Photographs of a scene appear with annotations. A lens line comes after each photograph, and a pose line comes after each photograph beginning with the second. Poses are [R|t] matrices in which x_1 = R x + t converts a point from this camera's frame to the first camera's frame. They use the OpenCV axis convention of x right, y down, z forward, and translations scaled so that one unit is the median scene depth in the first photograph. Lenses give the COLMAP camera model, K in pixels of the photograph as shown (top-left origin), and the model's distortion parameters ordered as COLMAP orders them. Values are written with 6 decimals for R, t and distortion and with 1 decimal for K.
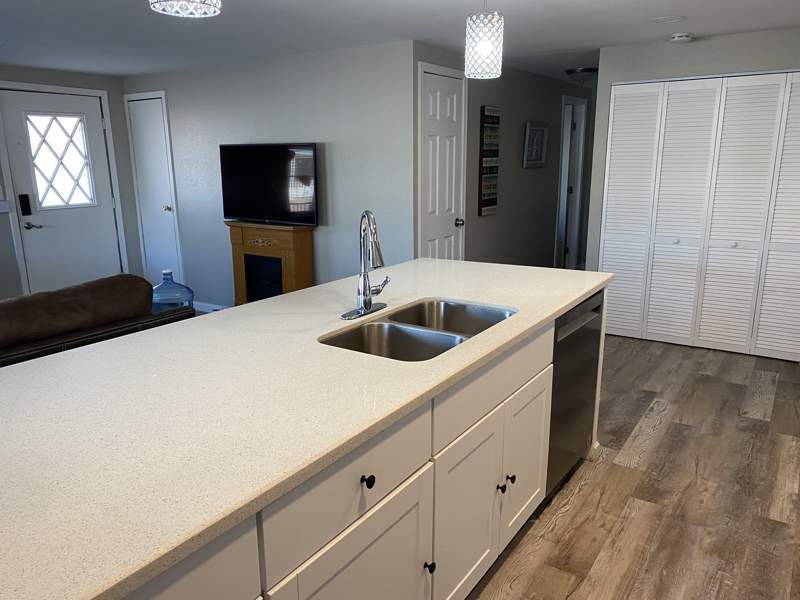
lens RADIAL K [[602.6, 0, 400.0], [0, 602.6, 300.0], [0, 0, 1]] dist [-0.001762, -0.002123]
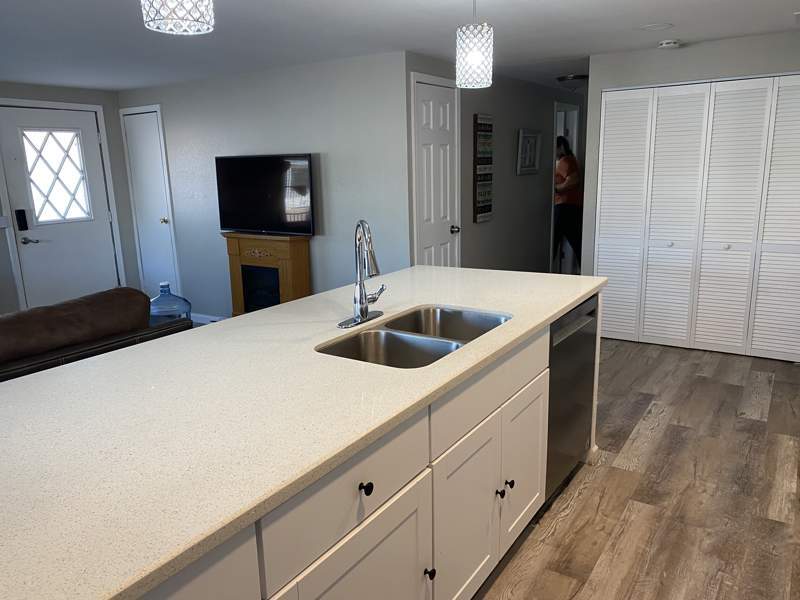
lens RADIAL K [[605.0, 0, 403.0], [0, 605.0, 295.3], [0, 0, 1]] dist [0.000246, -0.004592]
pose [[0.999798, -0.018999, 0.006486, 0.004635], [0.019127, 0.999611, -0.020290, -0.000096], [-0.006098, 0.020410, 0.999773, -0.011144]]
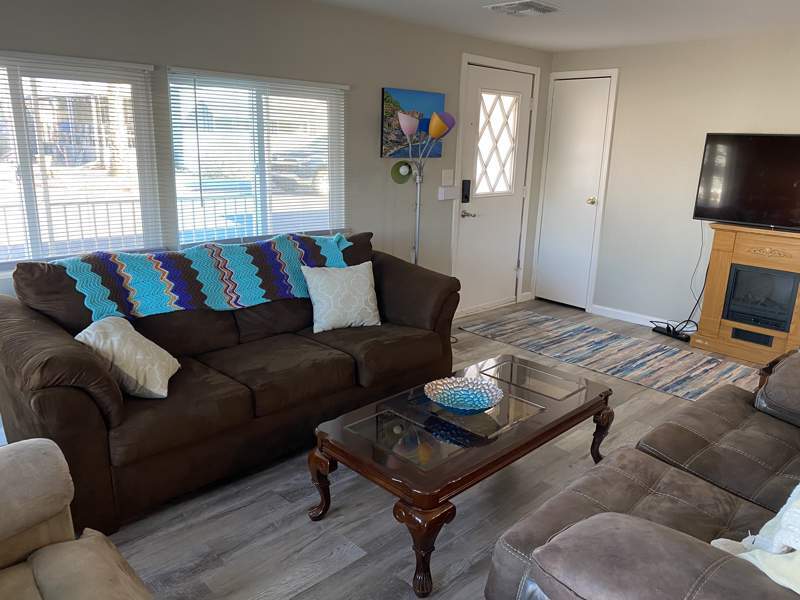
lens RADIAL K [[605.0, 0, 403.0], [0, 605.0, 295.3], [0, 0, 1]] dist [0.000246, -0.004592]
pose [[0.980287, 0.081301, -0.180078, -0.736939], [-0.078531, 0.996658, 0.022472, -0.018261], [0.181304, -0.007887, 0.983396, 0.103728]]
